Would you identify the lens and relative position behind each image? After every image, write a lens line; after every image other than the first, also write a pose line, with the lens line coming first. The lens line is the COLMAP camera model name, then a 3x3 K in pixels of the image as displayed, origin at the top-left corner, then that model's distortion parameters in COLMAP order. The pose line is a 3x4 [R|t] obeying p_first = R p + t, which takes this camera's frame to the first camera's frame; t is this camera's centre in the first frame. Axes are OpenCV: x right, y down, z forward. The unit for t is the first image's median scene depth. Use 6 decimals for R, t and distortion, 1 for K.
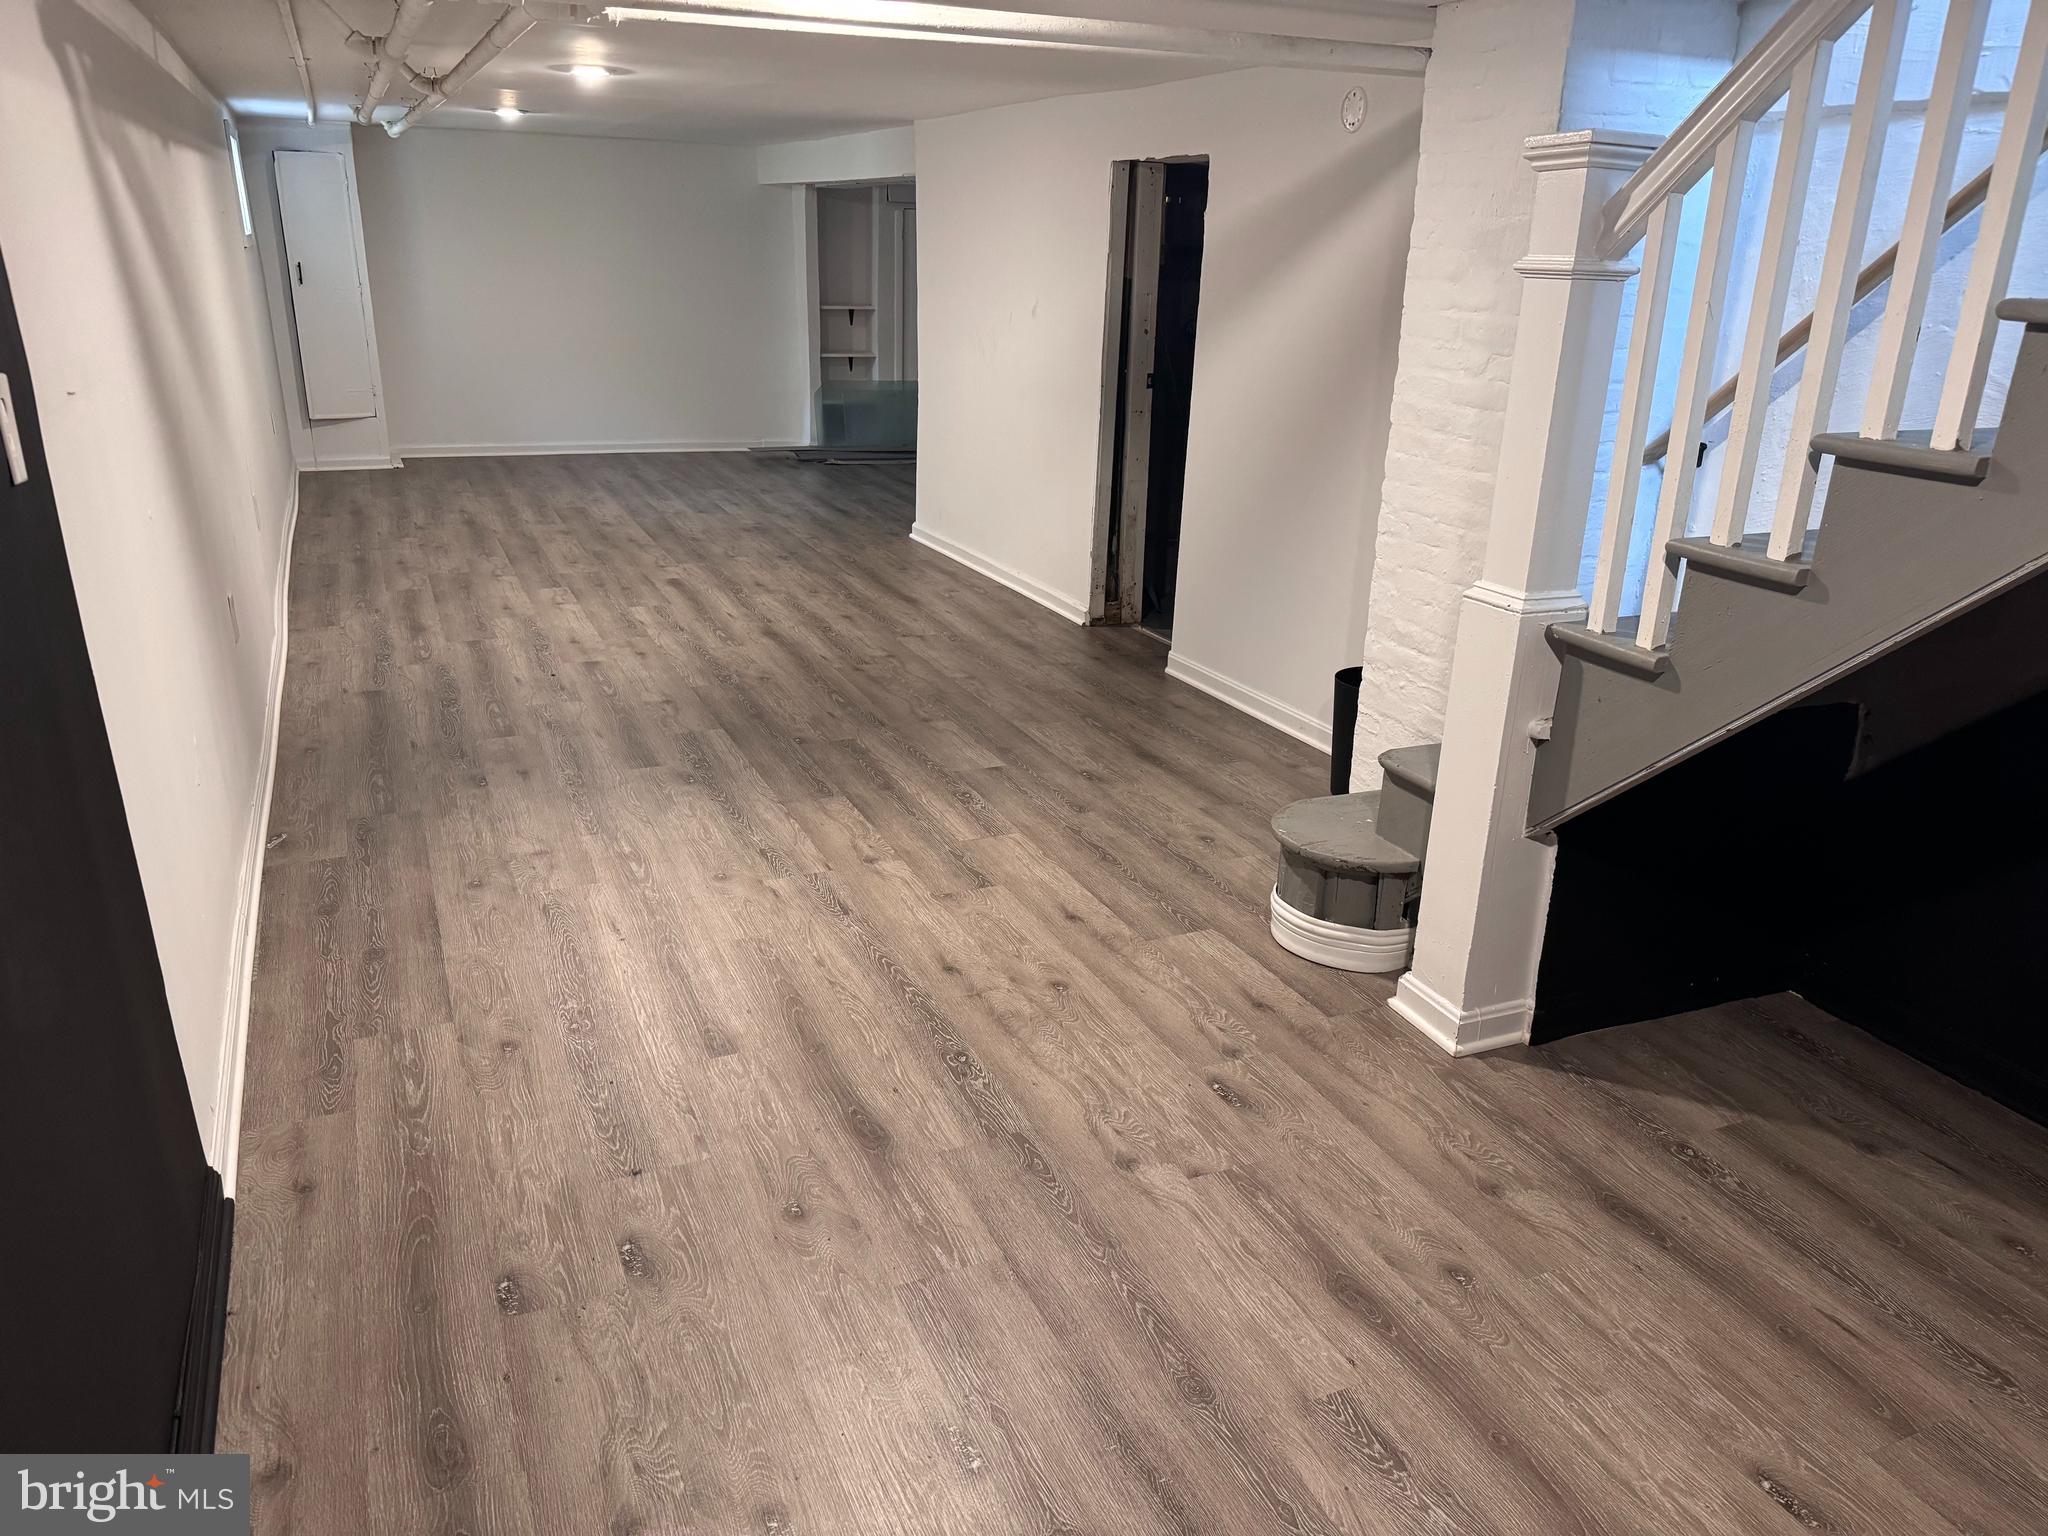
lens RADIAL K [[1454.3, 0, 1024.0], [0, 1454.3, 768.0], [0, 0, 1]] dist [0.138038, -0.222905]
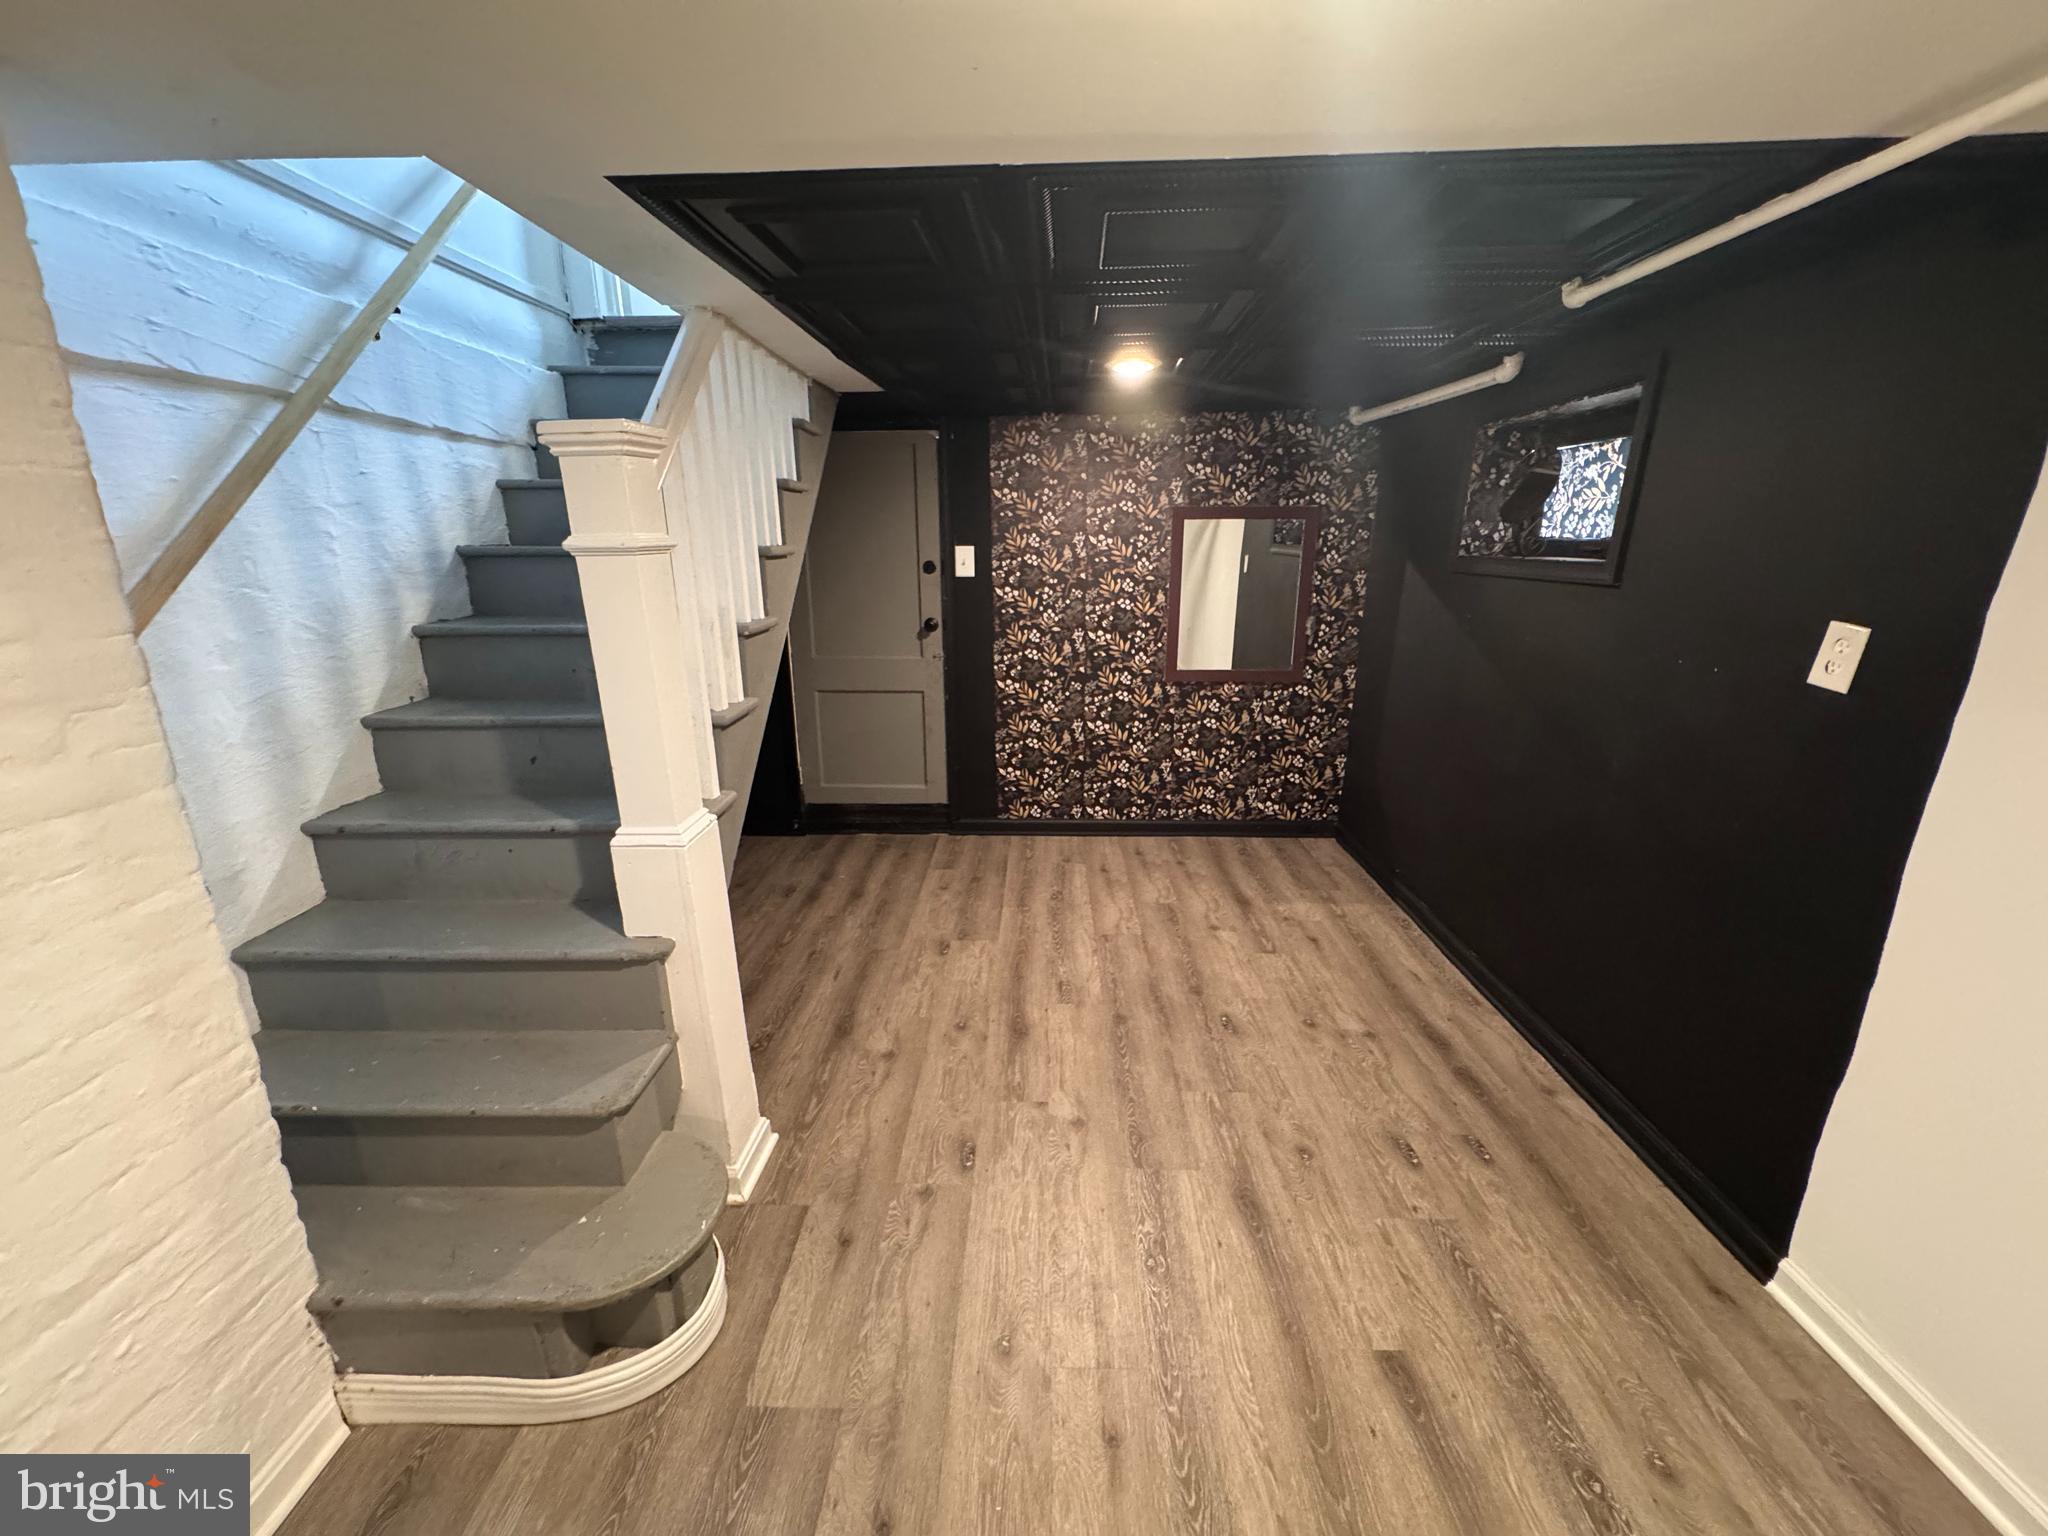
lens RADIAL K [[820.2, 0, 1024.0], [0, 820.2, 768.0], [0, 0, 1]] dist [-0.000865, -0.000260]
pose [[-0.902171, -0.139019, 0.408363, -0.175546], [0.128969, 0.816428, 0.562860, -0.516171], [-0.411648, 0.560462, -0.718629, 1.439291]]
